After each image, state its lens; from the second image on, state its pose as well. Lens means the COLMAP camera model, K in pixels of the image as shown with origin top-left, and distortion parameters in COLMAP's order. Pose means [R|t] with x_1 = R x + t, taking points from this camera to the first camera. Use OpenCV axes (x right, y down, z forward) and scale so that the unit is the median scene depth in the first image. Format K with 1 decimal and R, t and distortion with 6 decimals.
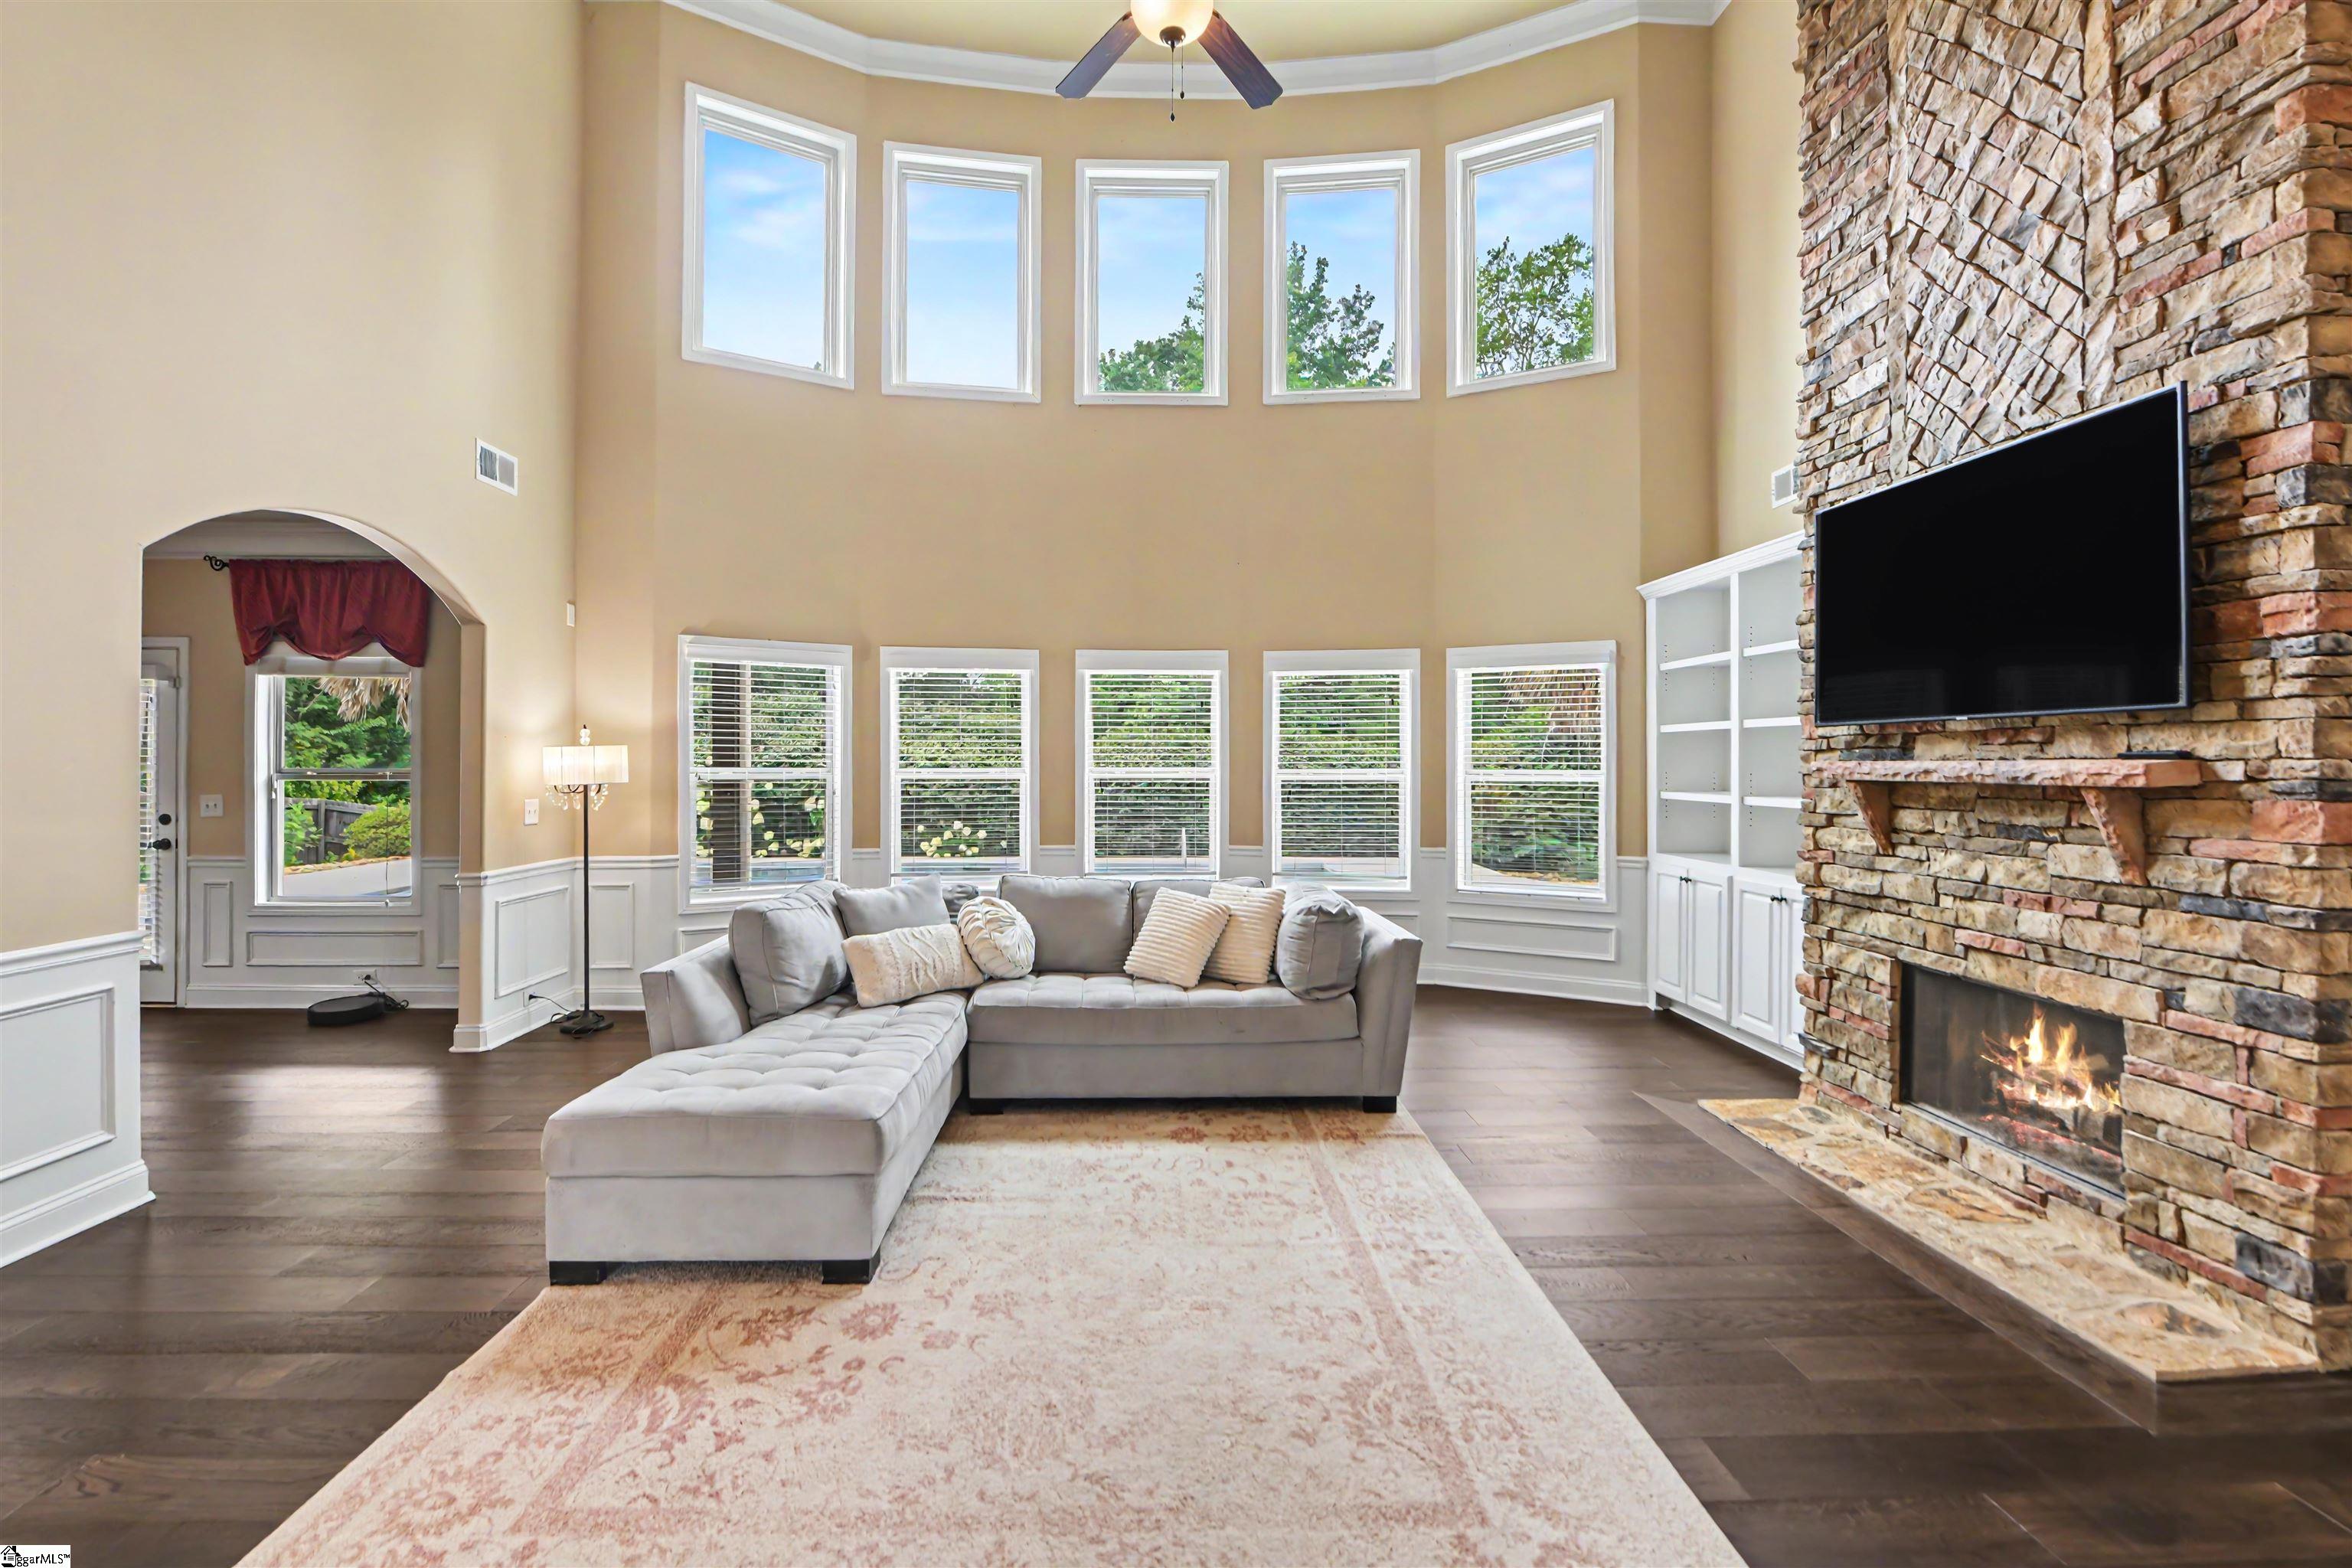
lens RADIAL K [[1030.6, 0, 1164.1], [0, 1030.6, 730.7], [0, 0, 1]] dist [-0.002074, -0.003973]
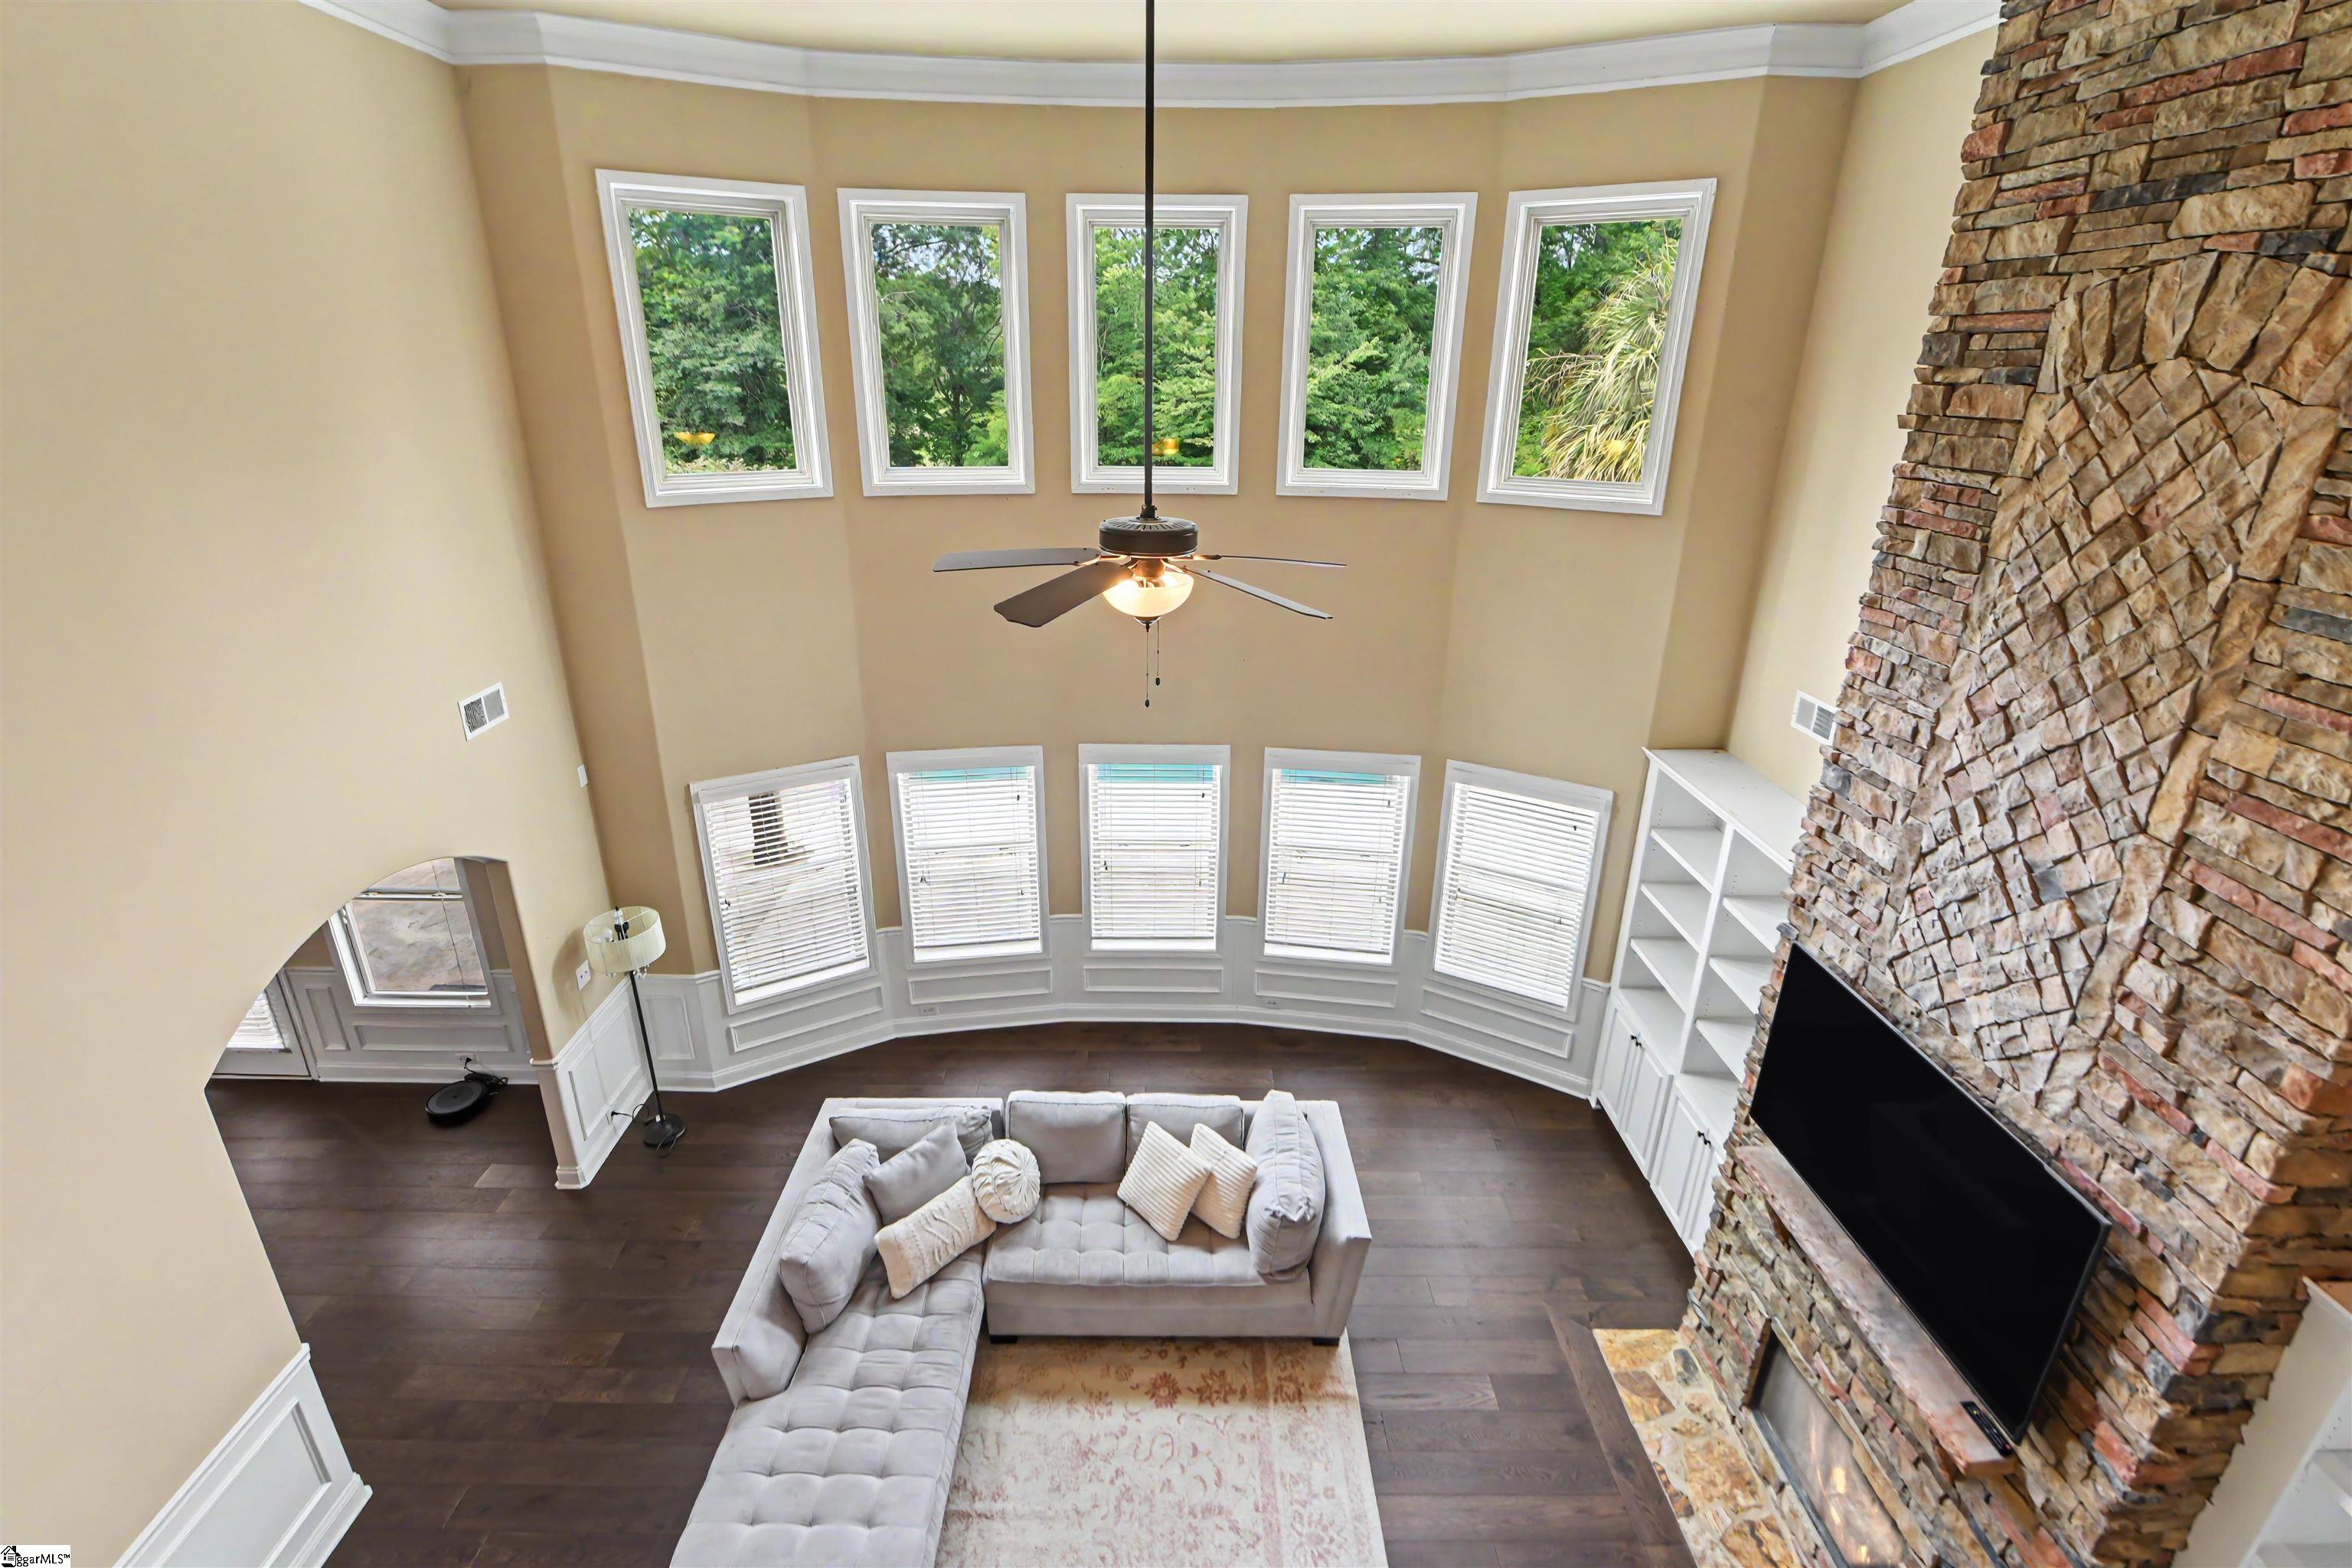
lens RADIAL K [[1014.6, 0, 1164.6], [0, 1014.6, 749.1], [0, 0, 1]] dist [-0.001693, -0.004876]
pose [[0.999600, 0.016015, -0.023314, 0.040915], [-0.006973, 0.938351, 0.345614, -0.797389], [0.027411, -0.345313, 0.938087, 0.130289]]
